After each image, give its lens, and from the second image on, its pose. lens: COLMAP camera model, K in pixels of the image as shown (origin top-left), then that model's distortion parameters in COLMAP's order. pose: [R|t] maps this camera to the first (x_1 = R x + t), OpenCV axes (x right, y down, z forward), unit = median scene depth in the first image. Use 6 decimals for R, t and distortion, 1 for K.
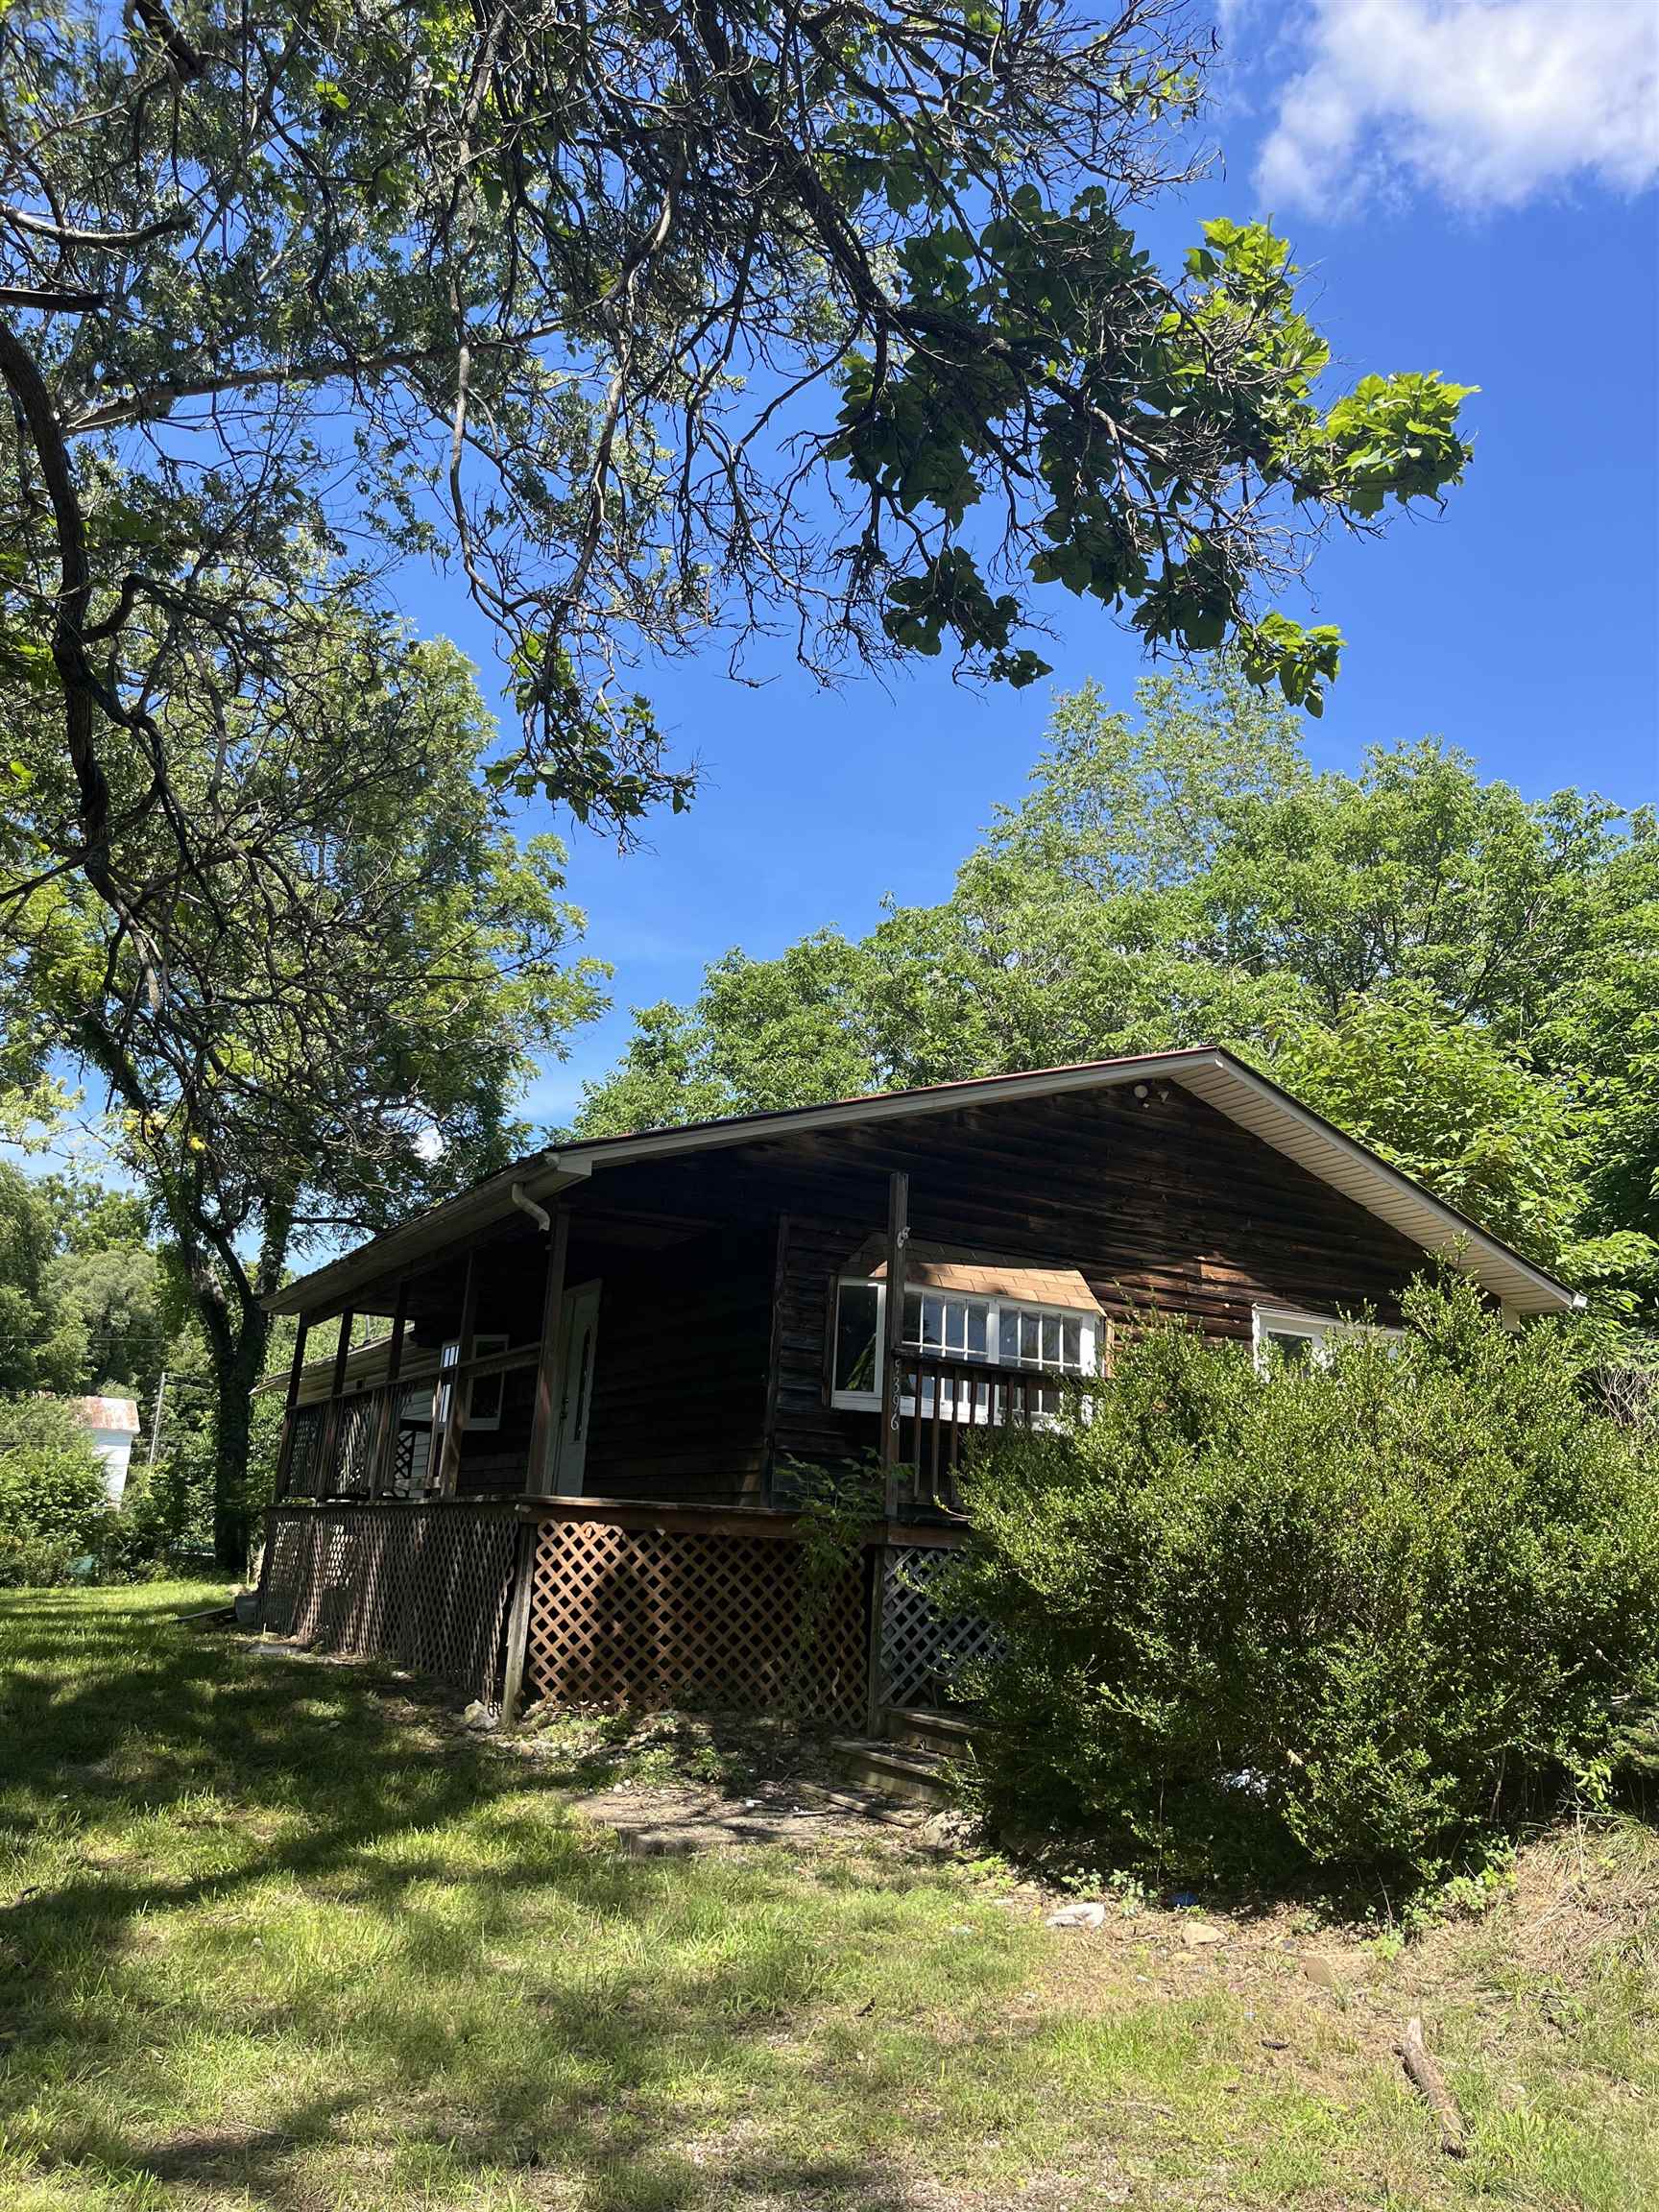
lens RADIAL K [[1656.9, 0, 833.3], [0, 1656.9, 1101.4], [0, 0, 1]] dist [0.038259, -0.001632]
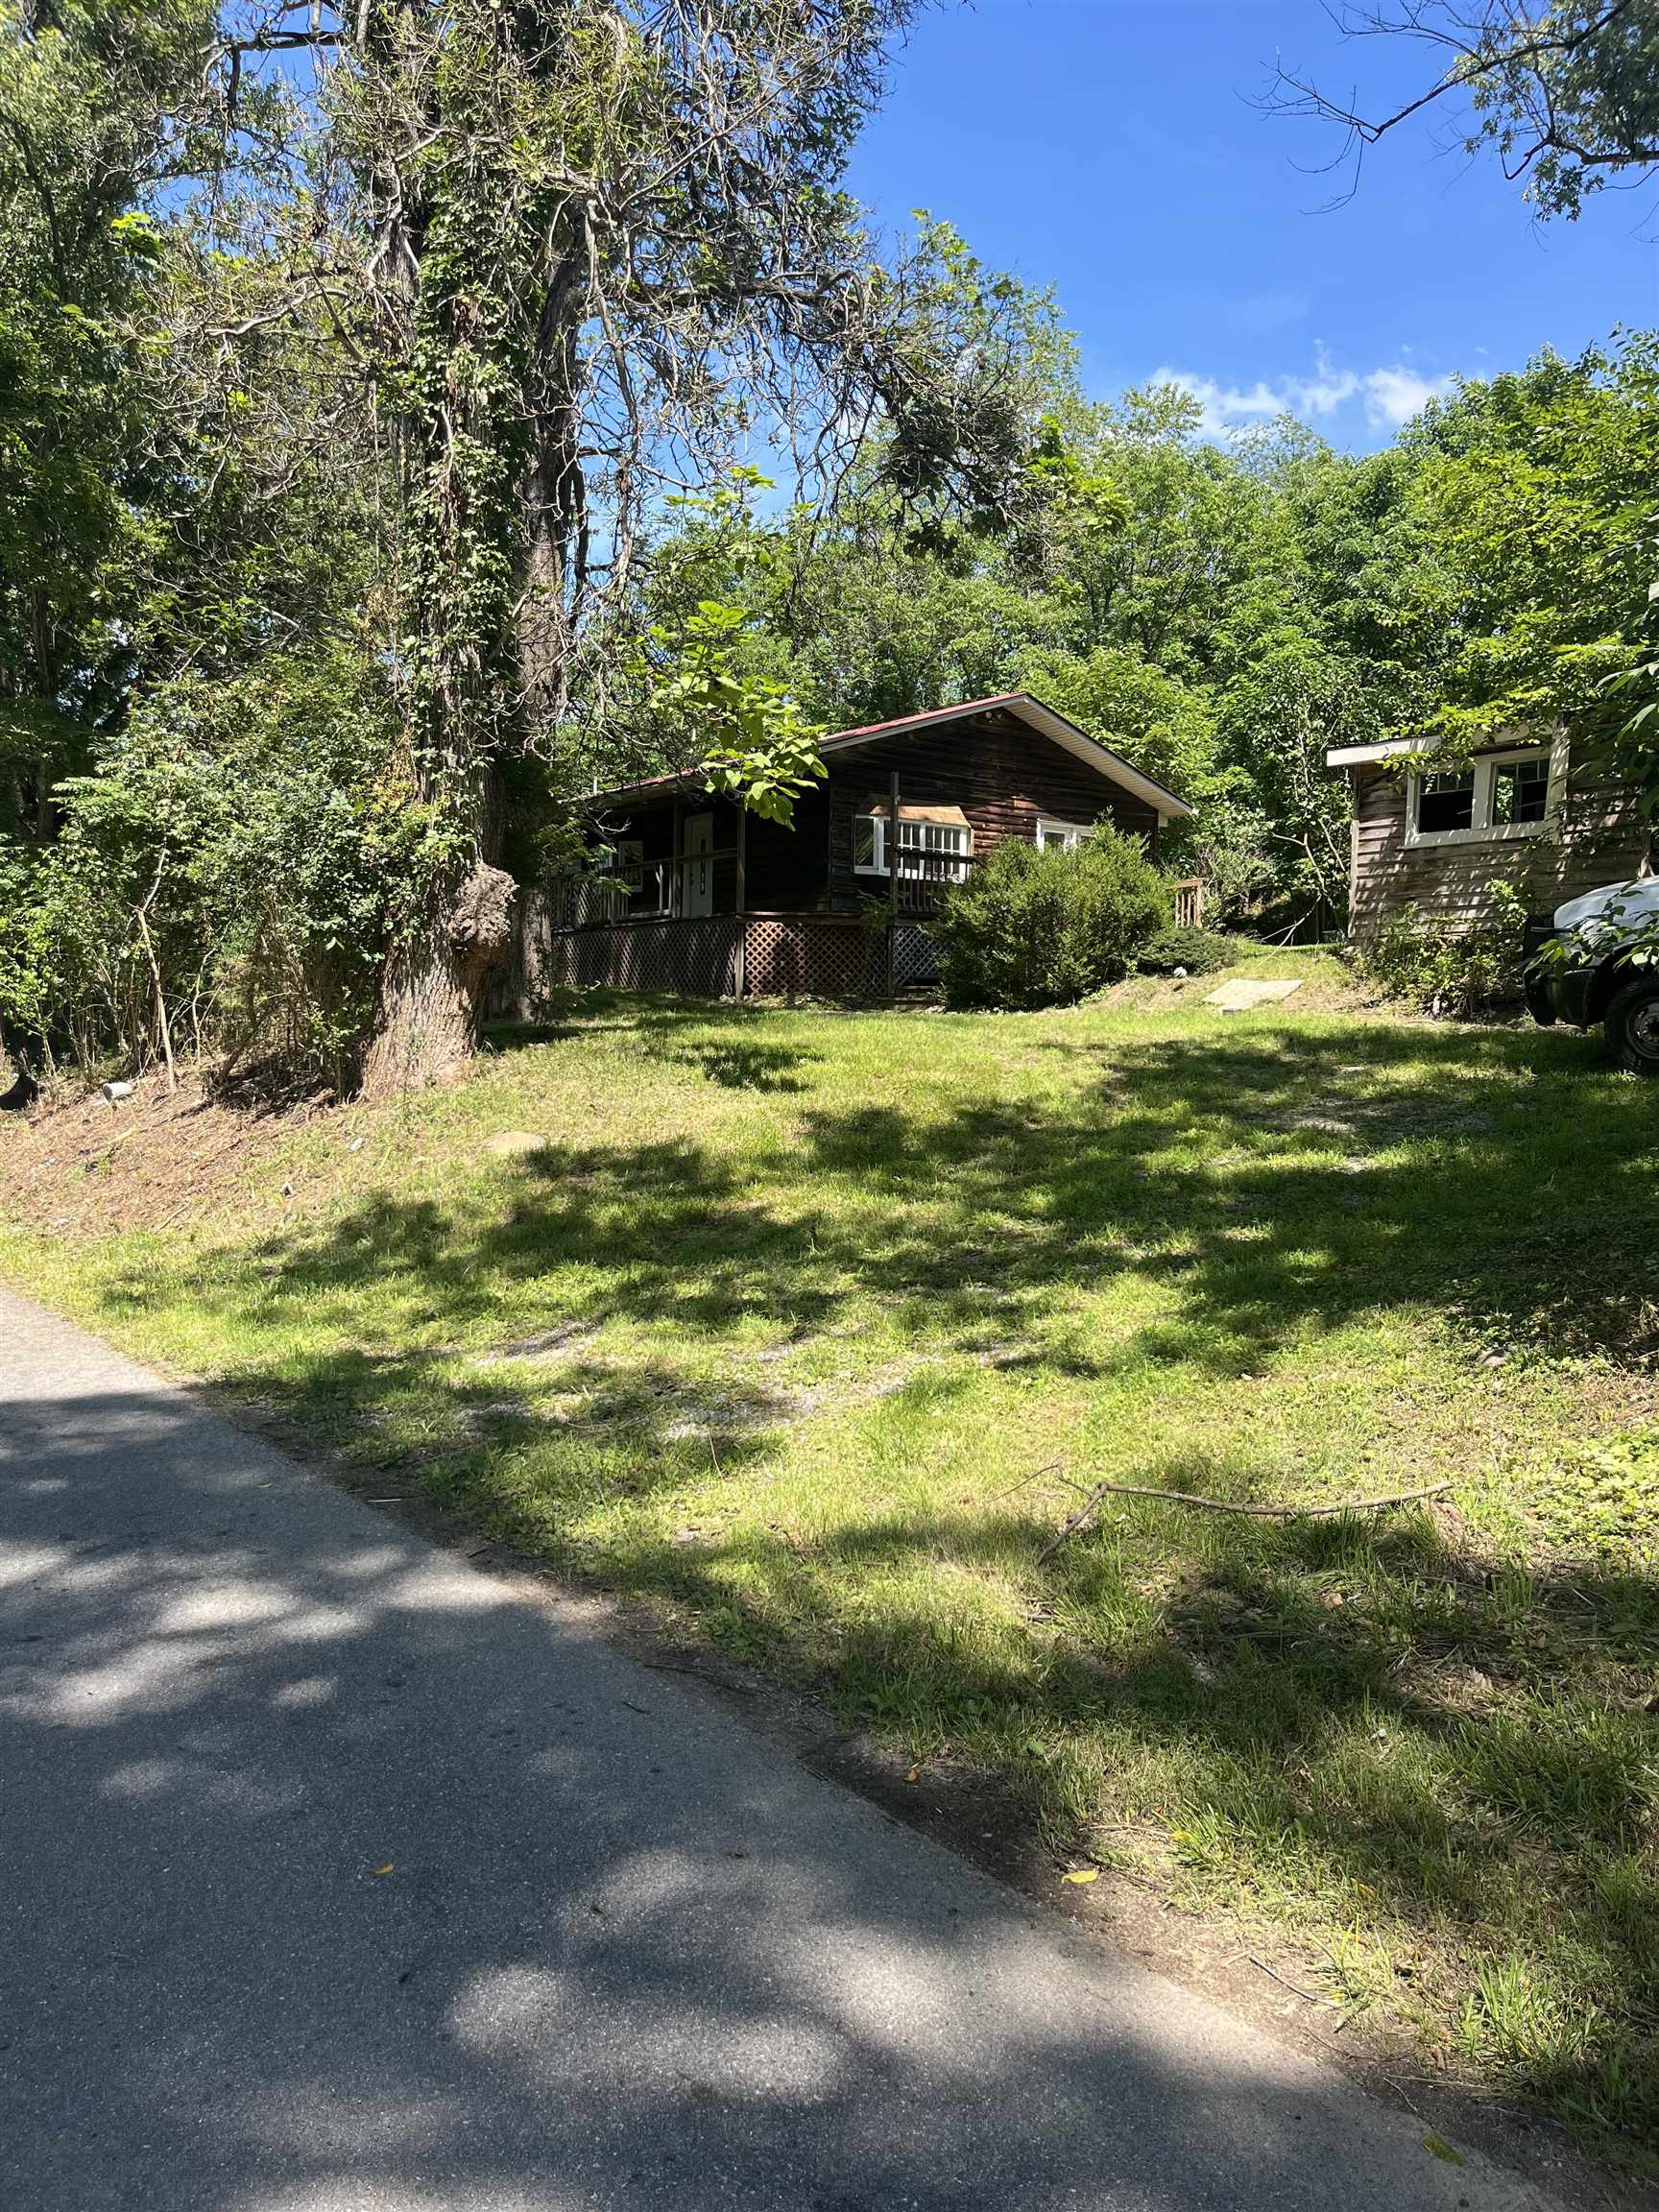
lens RADIAL K [[1656.9, 0, 826.2], [0, 1656.9, 1108.9], [0, 0, 1]] dist [0.038259, -0.001632]
pose [[0.991320, -0.044973, 0.123539, -0.370355], [0.004728, 0.951259, 0.308358, -0.228304], [-0.131385, -0.305097, 0.943215, -1.352228]]
